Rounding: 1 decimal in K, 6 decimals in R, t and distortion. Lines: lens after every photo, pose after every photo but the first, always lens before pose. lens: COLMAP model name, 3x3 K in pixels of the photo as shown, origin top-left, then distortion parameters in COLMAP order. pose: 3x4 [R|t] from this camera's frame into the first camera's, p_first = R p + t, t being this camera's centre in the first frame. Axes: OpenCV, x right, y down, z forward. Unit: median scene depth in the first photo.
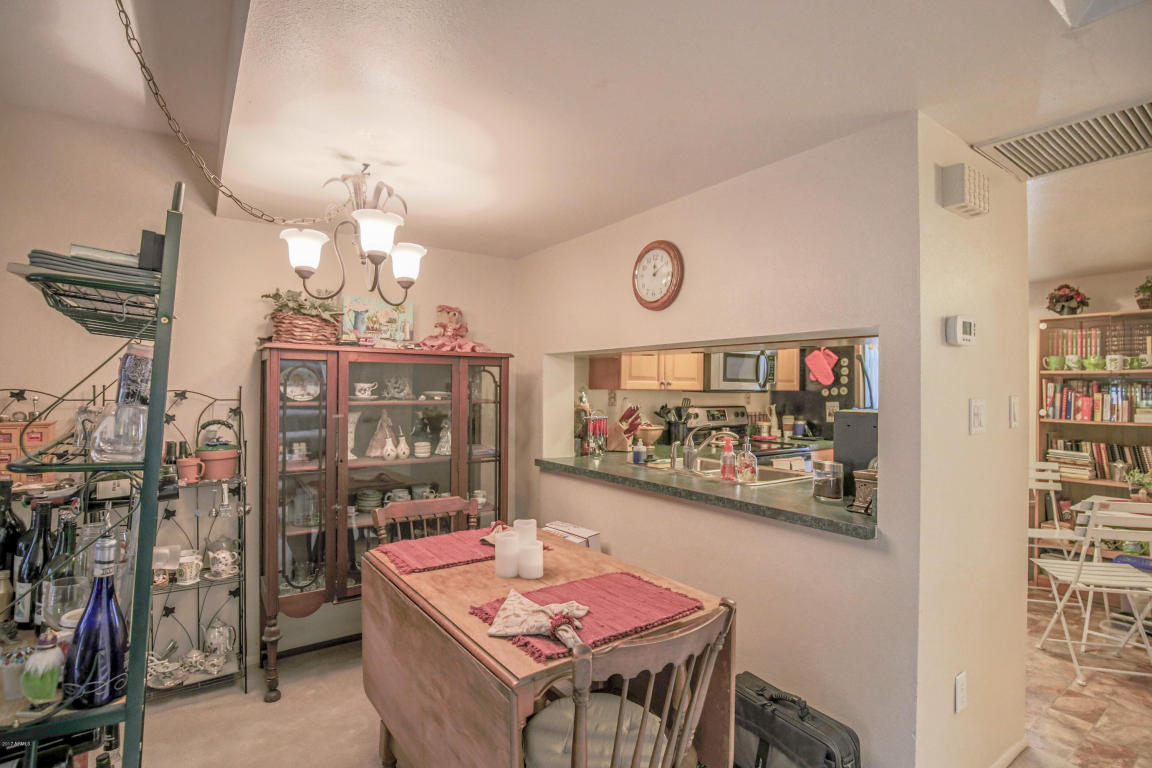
lens RADIAL K [[561.0, 0, 580.6], [0, 561.0, 385.5], [0, 0, 1]] dist [-0.026247, 0.001858]
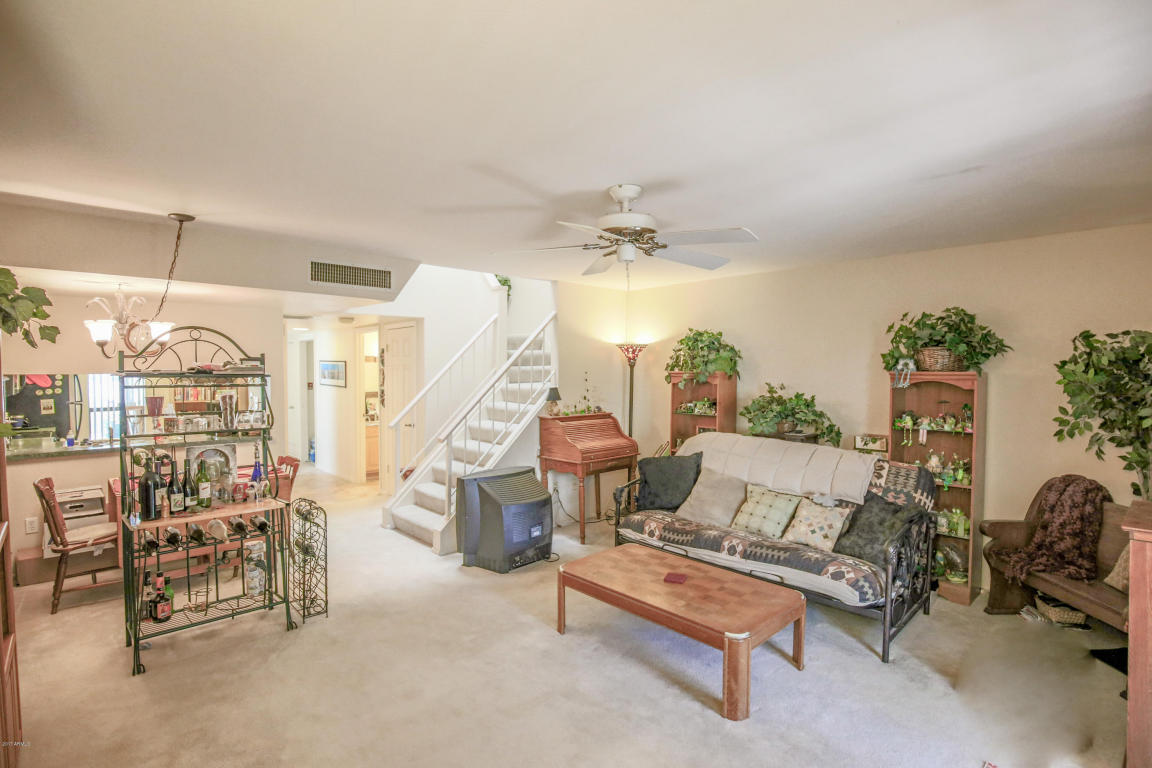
lens RADIAL K [[554.7, 0, 578.6], [0, 554.7, 387.4], [0, 0, 1]] dist [-0.018693, 0.000460]
pose [[-0.139871, -0.039337, 0.989388, -1.277401], [-0.006582, 0.999225, 0.038798, -0.073066], [-0.990148, -0.001086, -0.140022, -0.131603]]
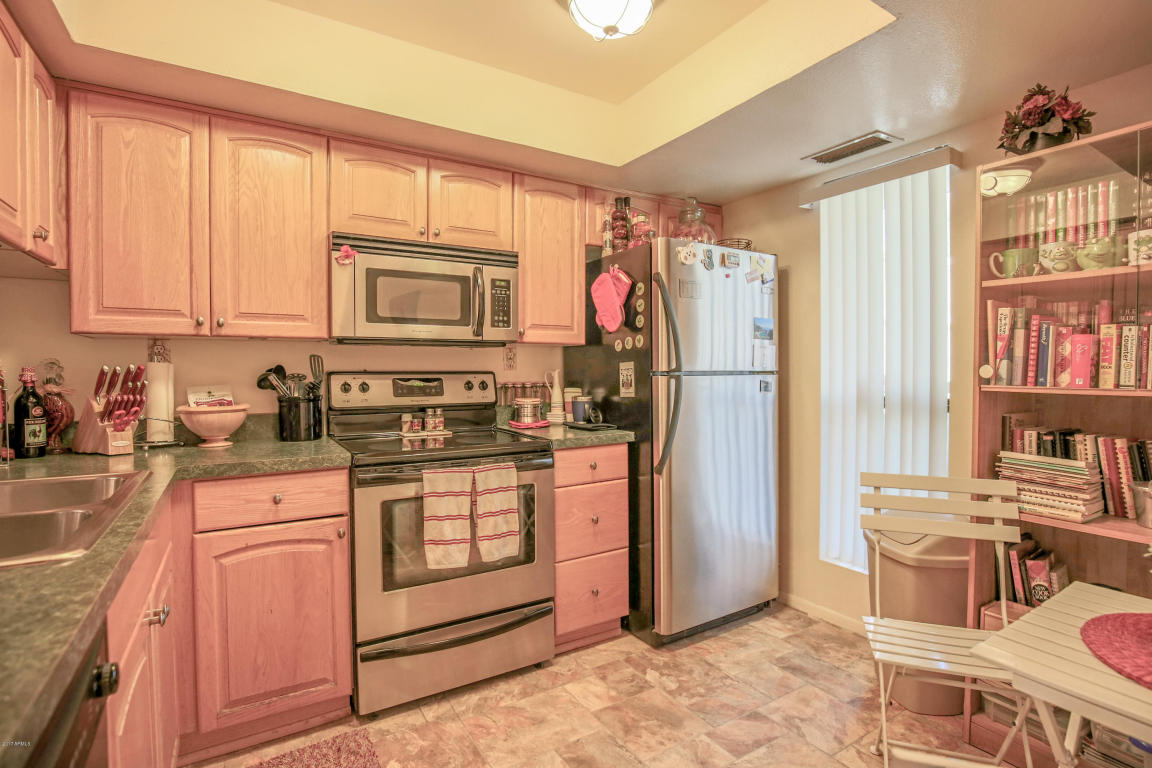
lens RADIAL K [[559.0, 0, 581.5], [0, 559.0, 386.4], [0, 0, 1]] dist [-0.029669, -0.000125]
pose [[0.997230, -0.008945, -0.073838, 0.539013], [0.011349, 0.999417, 0.032203, 0.042955], [0.073507, -0.032952, 0.996750, 0.521286]]
